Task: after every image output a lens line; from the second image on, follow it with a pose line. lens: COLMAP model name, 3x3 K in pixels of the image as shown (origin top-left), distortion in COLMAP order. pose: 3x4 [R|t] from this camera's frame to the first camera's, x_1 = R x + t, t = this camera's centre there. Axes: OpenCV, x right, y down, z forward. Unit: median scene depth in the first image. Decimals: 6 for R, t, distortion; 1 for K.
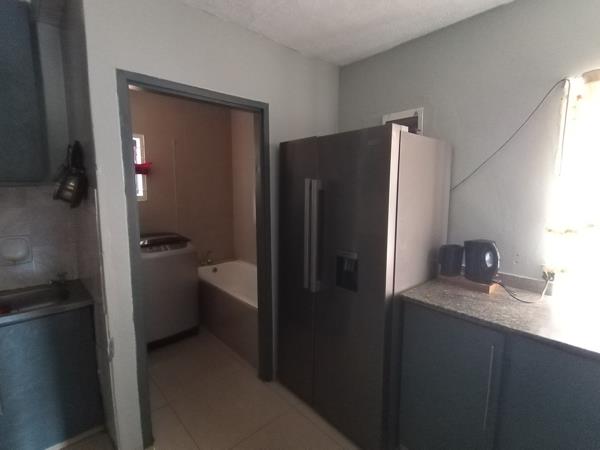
lens RADIAL K [[289.7, 0, 299.2], [0, 289.7, 220.2], [0, 0, 1]] dist [0.000118, 0.000030]
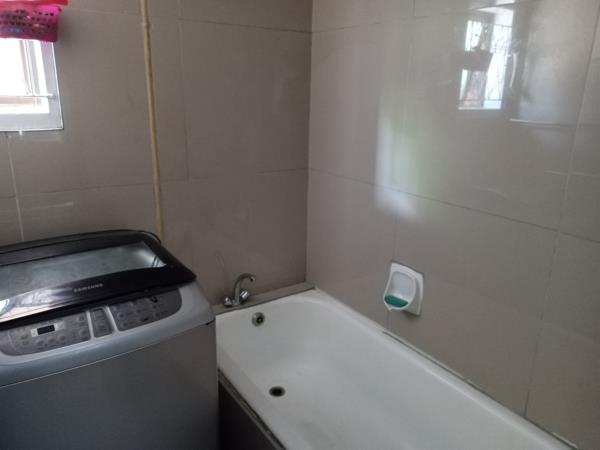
lens RADIAL K [[446.0, 0, 300.0], [0, 446.0, 225.0], [0, 0, 1]] dist [0.003932, -0.003946]
pose [[0.991137, 0.046049, -0.124605, -0.167253], [-0.026355, 0.987514, 0.155312, -0.038536], [0.130202, -0.150651, 0.979975, 0.447914]]
